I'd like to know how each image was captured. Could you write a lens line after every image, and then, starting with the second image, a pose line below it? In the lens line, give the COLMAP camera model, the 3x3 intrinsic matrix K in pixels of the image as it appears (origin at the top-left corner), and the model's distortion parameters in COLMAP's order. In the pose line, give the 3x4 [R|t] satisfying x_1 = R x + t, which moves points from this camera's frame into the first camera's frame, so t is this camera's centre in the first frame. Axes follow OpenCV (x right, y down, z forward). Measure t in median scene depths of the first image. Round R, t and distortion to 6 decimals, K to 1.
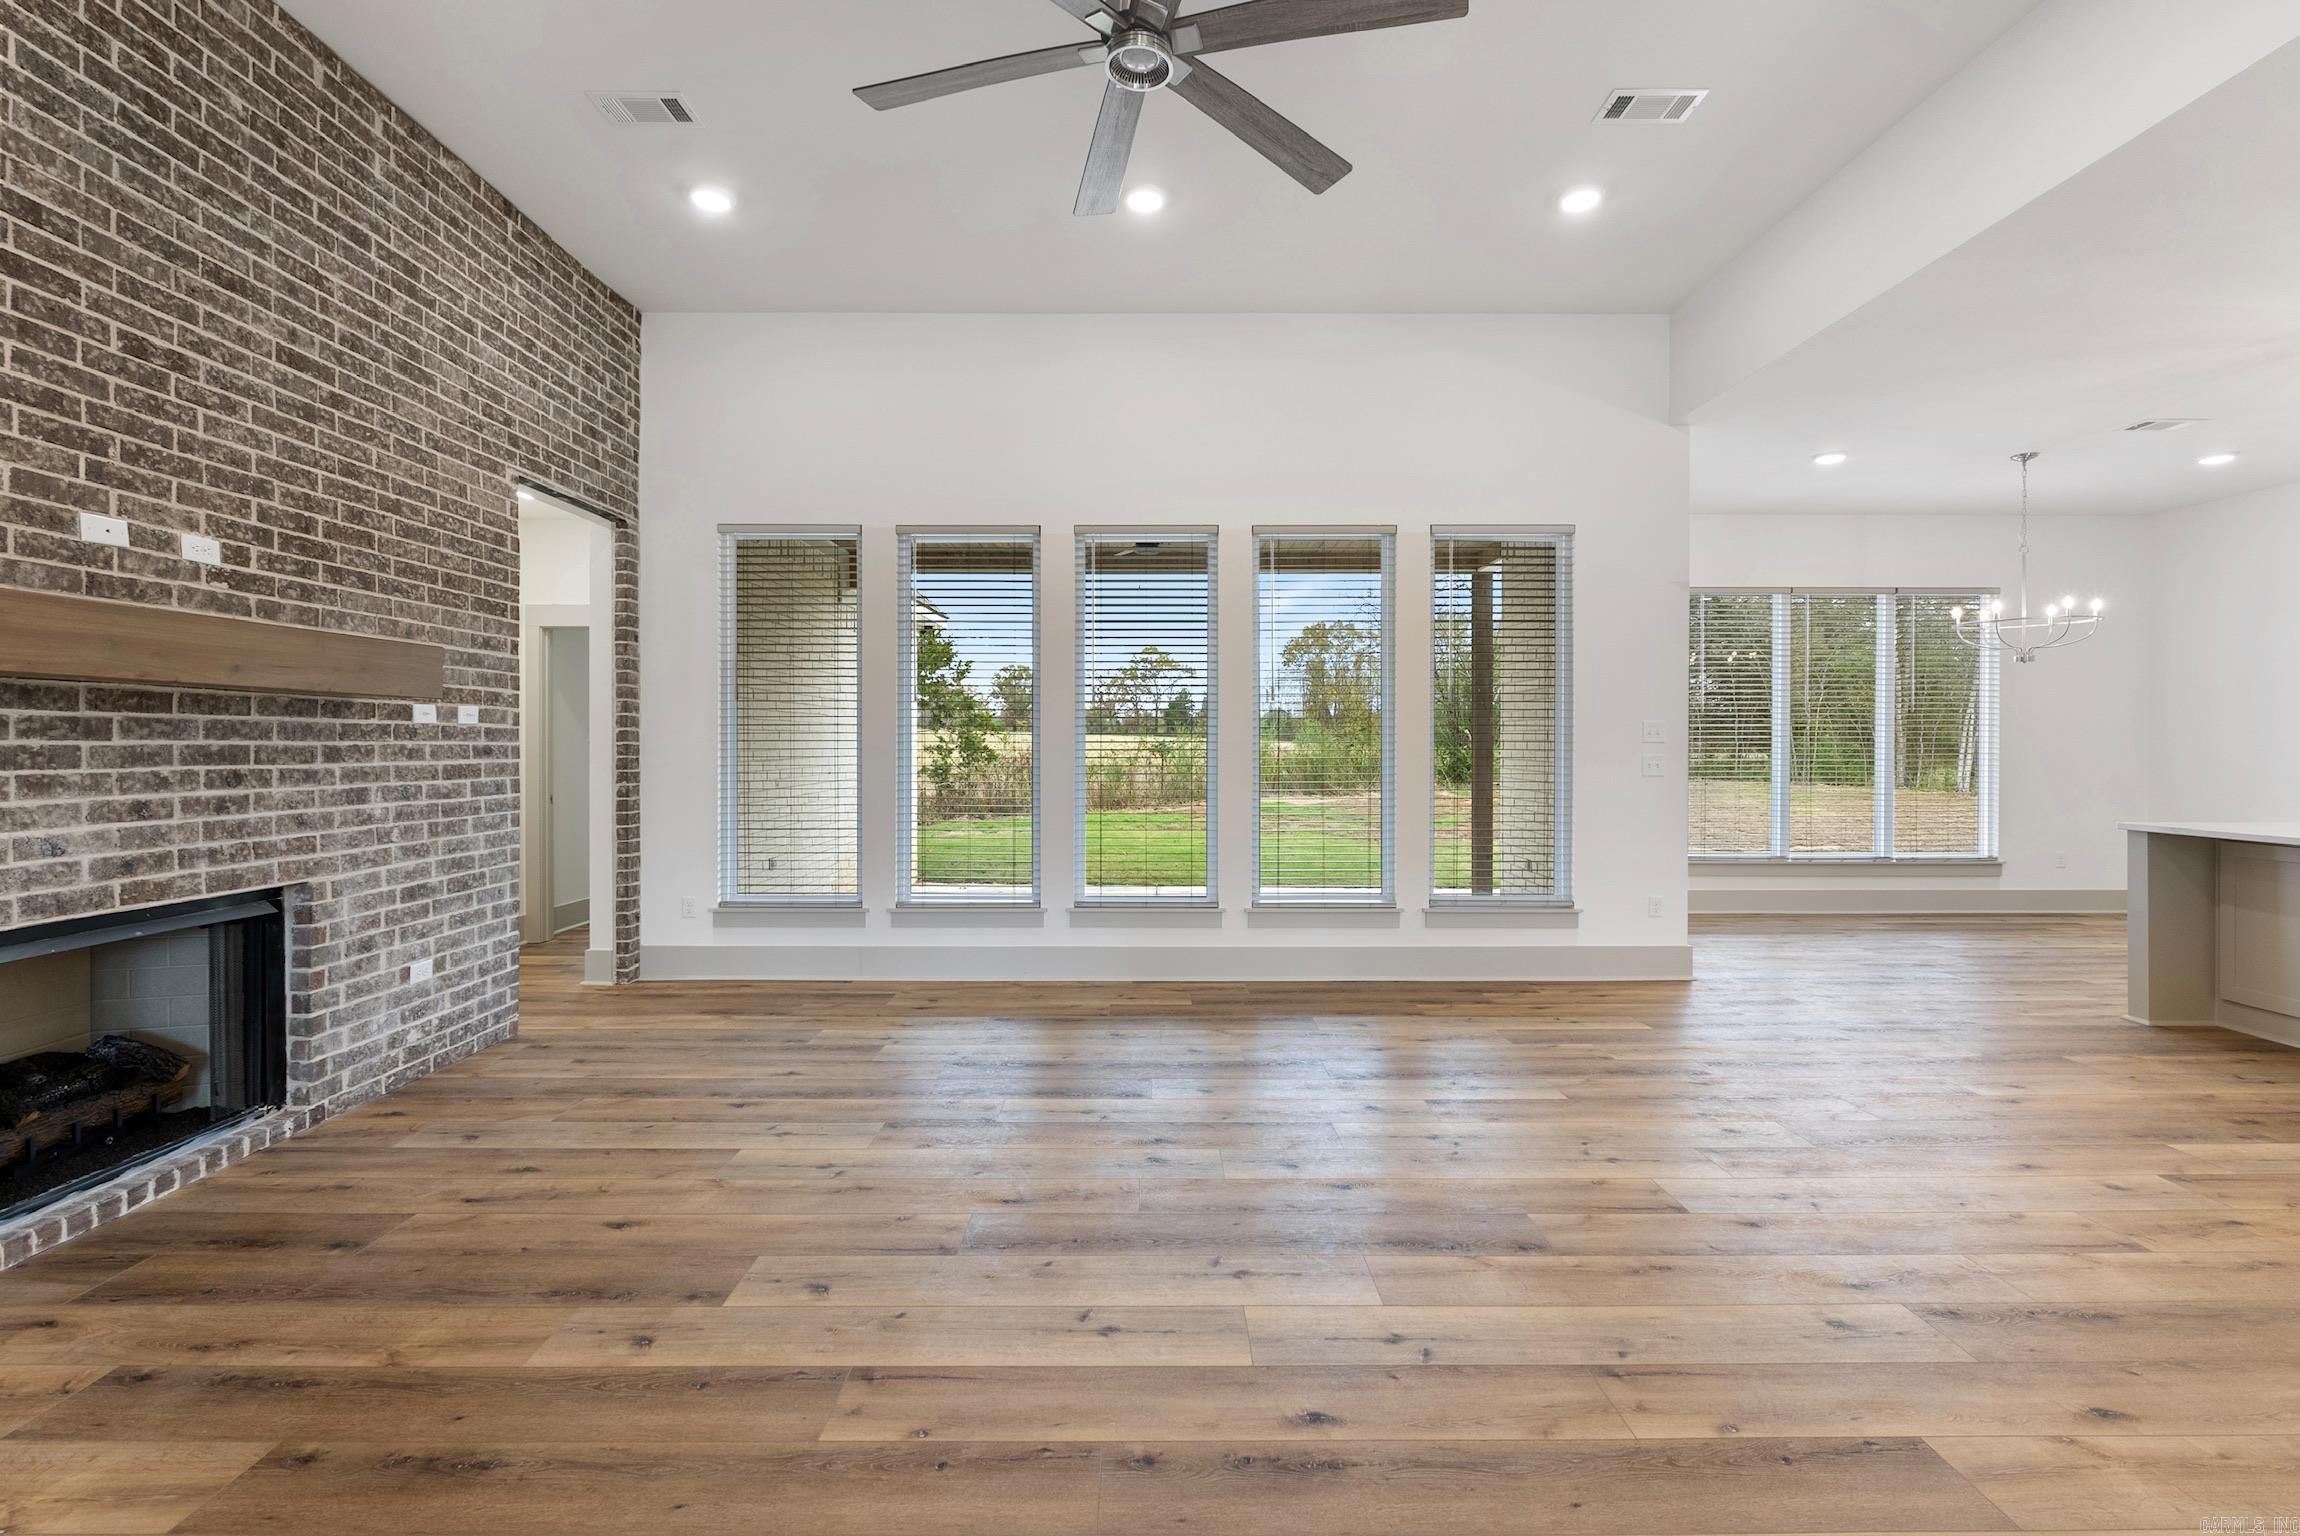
lens RADIAL K [[1018.7, 0, 1156.1], [0, 1018.7, 750.4], [0, 0, 1]] dist [-0.005715, 0.000924]
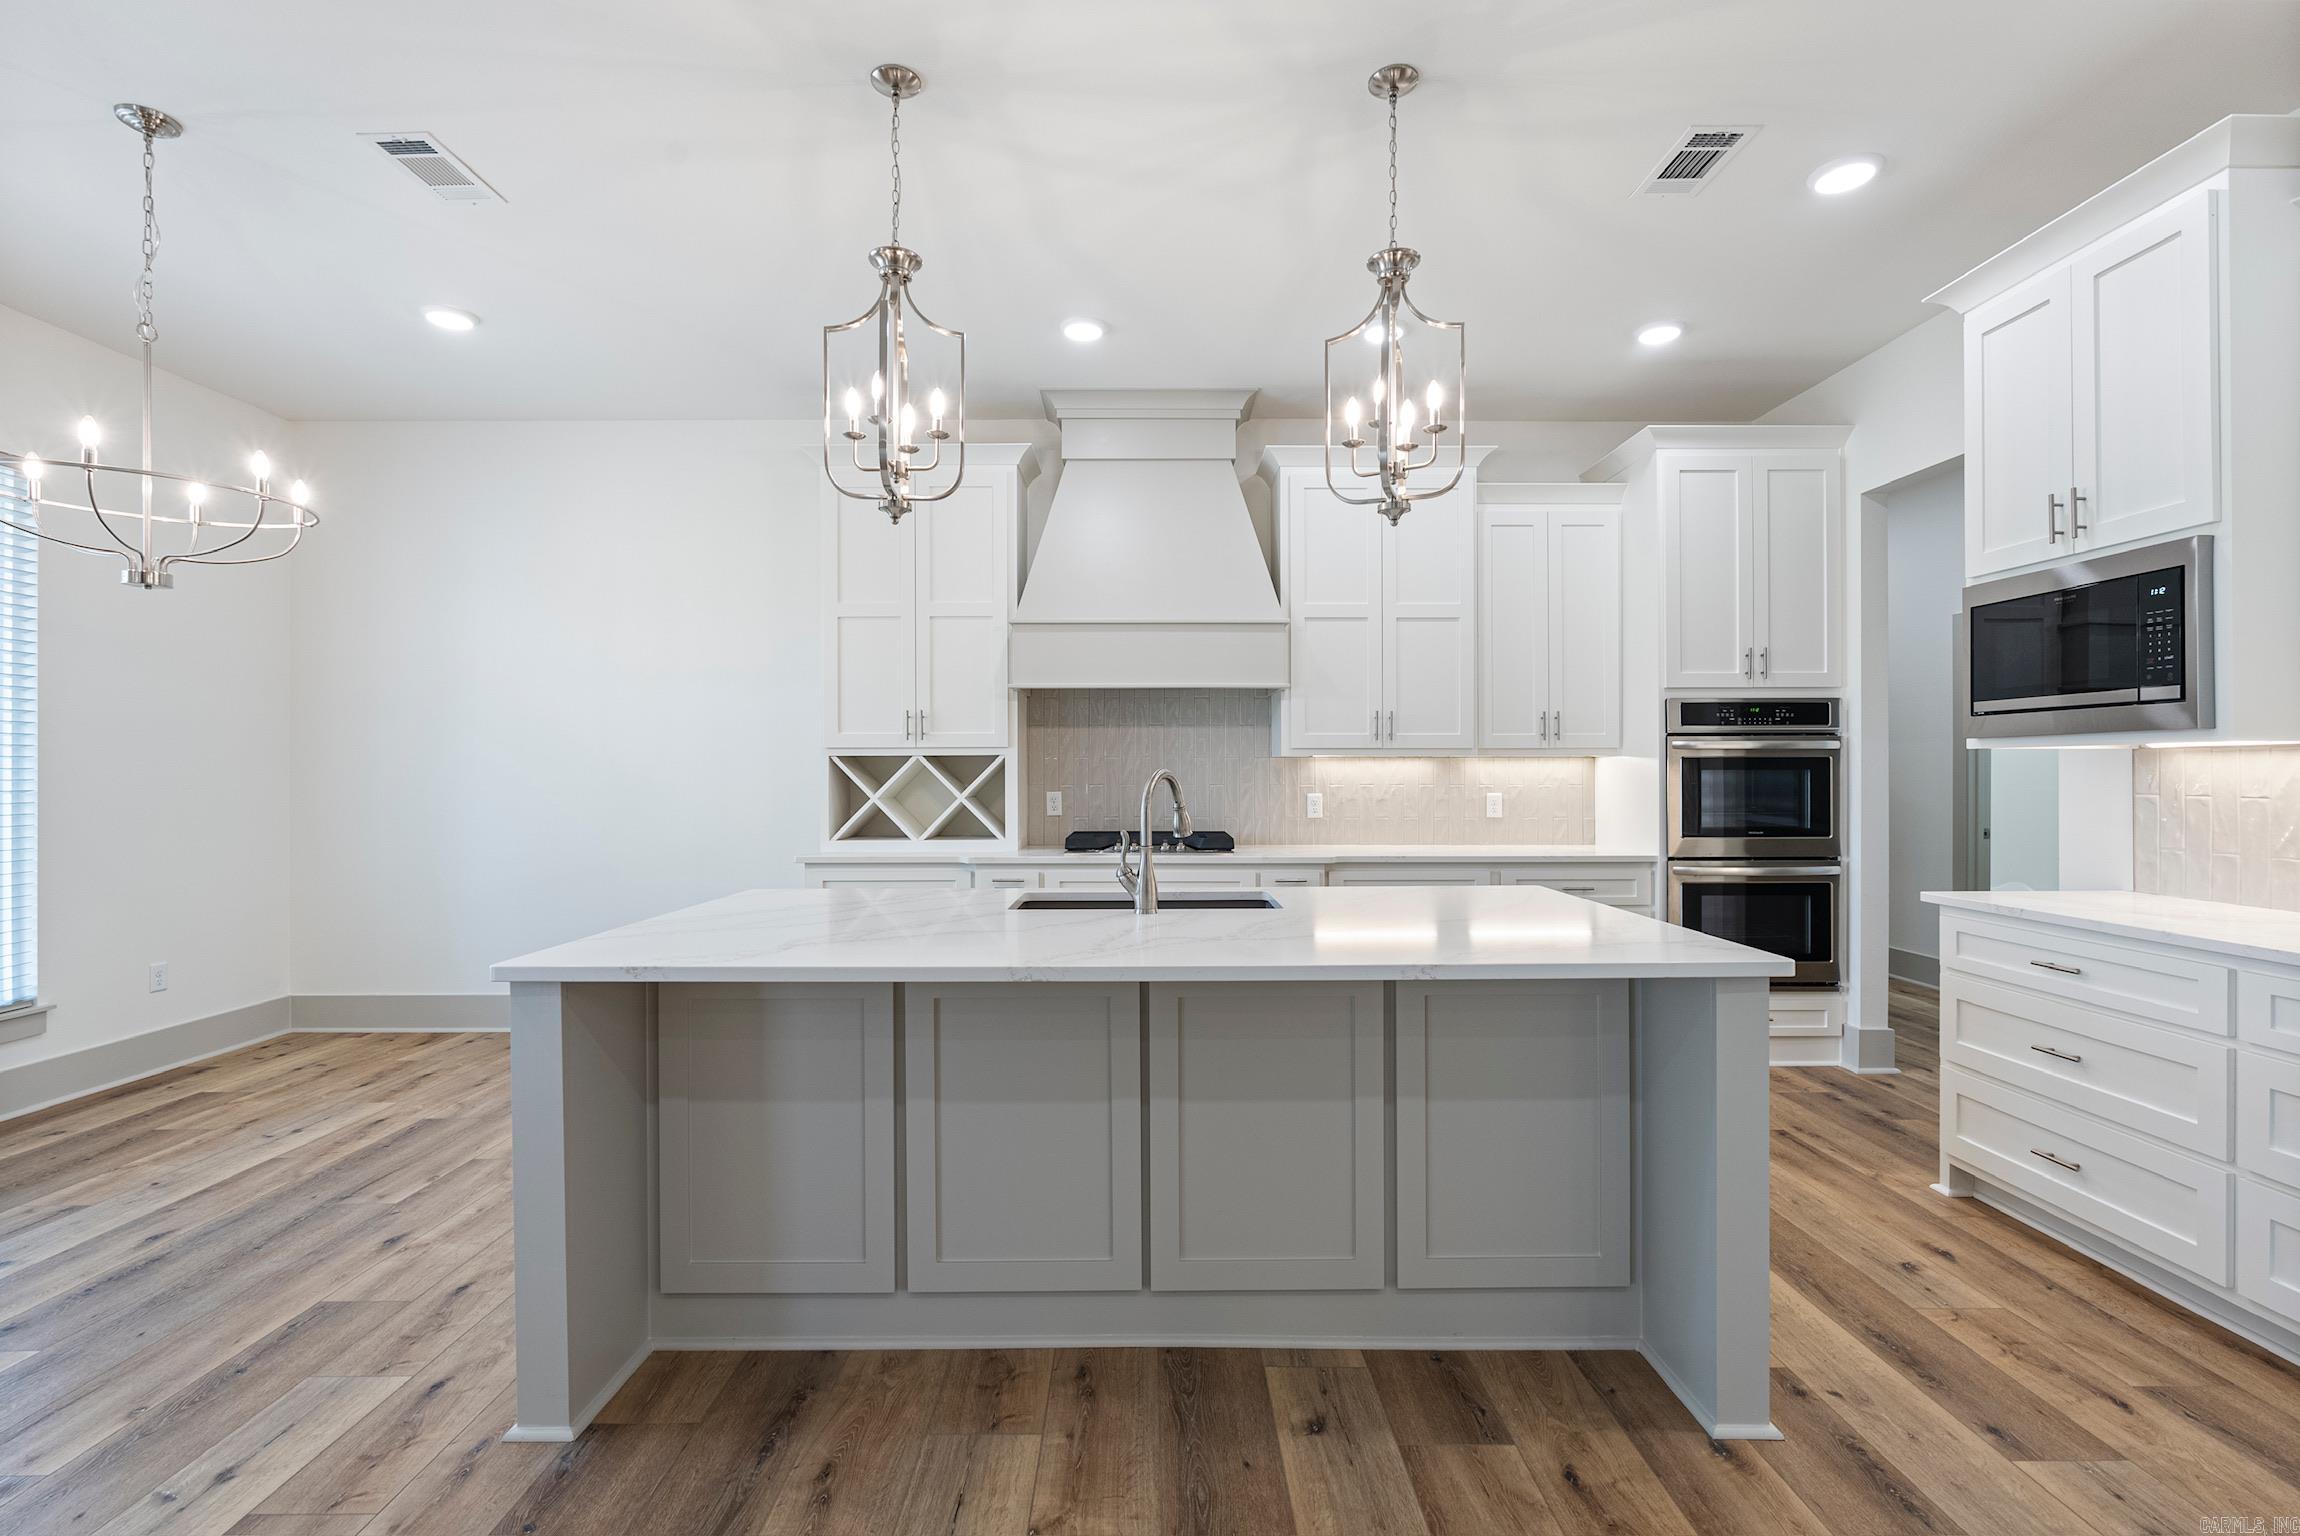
lens RADIAL K [[1018.7, 0, 1154.2], [0, 1018.7, 767.7], [0, 0, 1]] dist [-0.005715, 0.000924]
pose [[-0.000343, 0.003034, 0.999995, 0.715079], [0.007054, 0.999971, -0.003032, -0.007032], [-0.999975, 0.007053, -0.000364, 0.973101]]
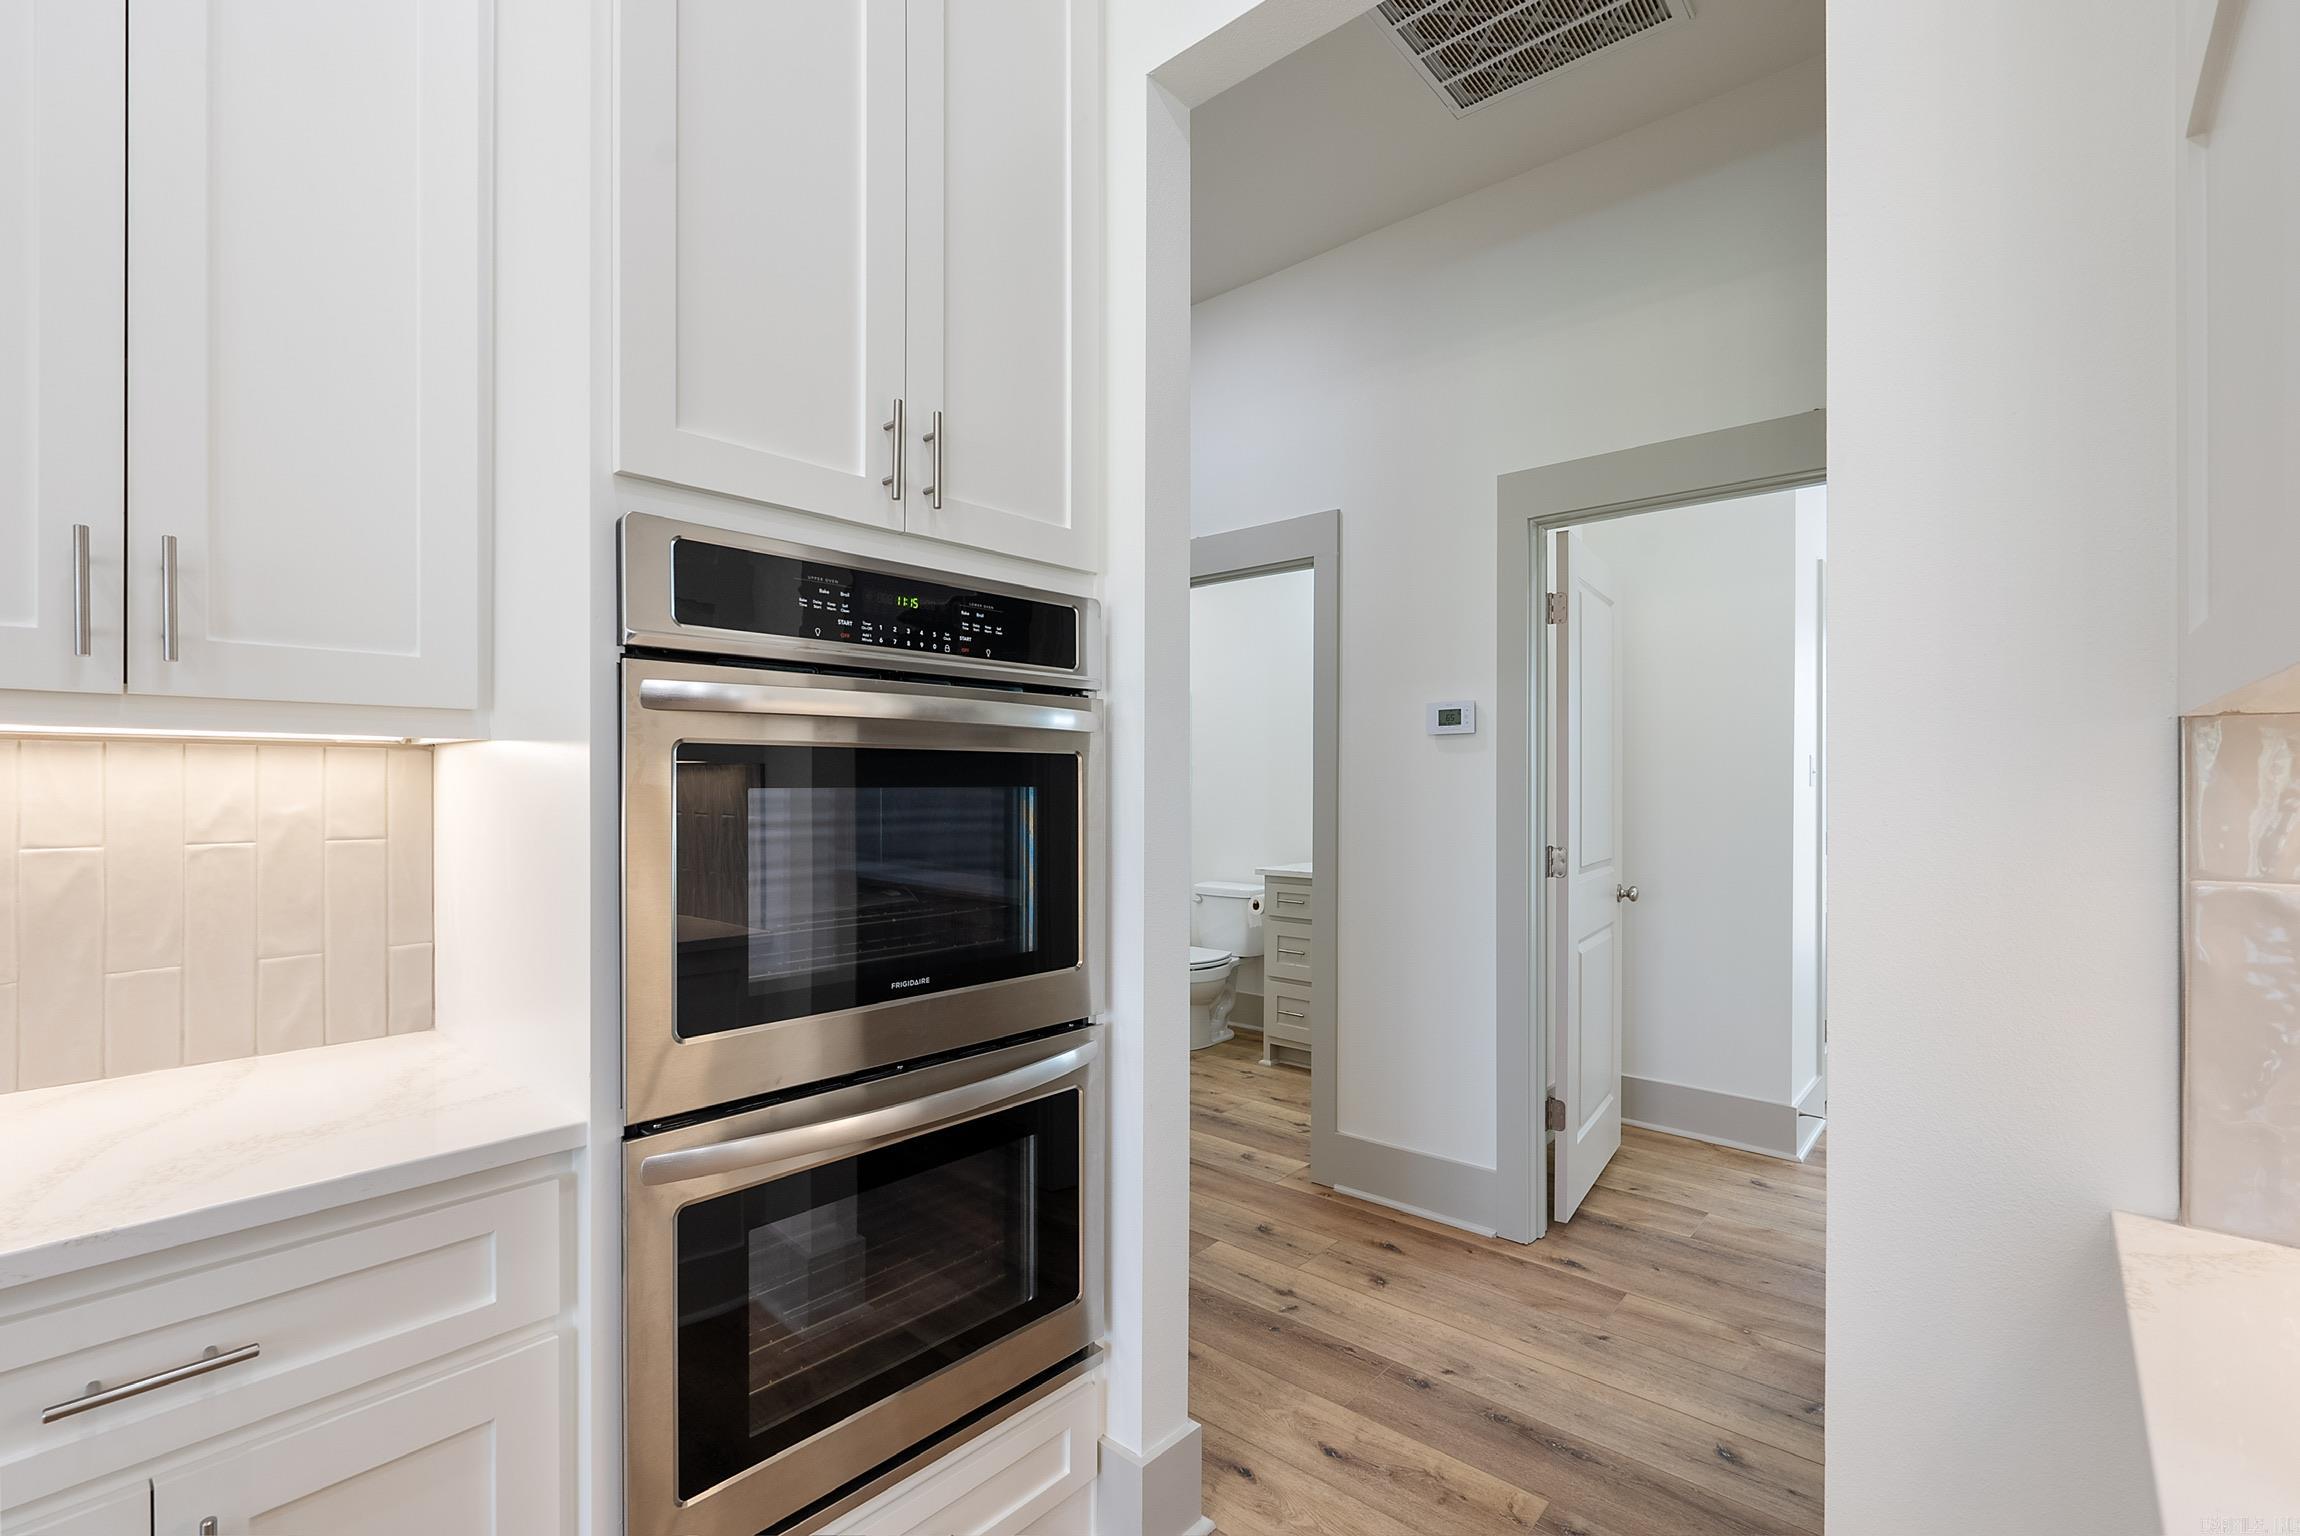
lens RADIAL K [[1018.7, 0, 1162.2], [0, 1018.7, 784.5], [0, 0, 1]] dist [-0.005715, 0.000924]
pose [[-0.751273, 0.001070, 0.659991, 1.610850], [0.005109, 0.999978, 0.004195, -0.005377], [-0.659972, 0.006523, -0.751262, 0.477585]]
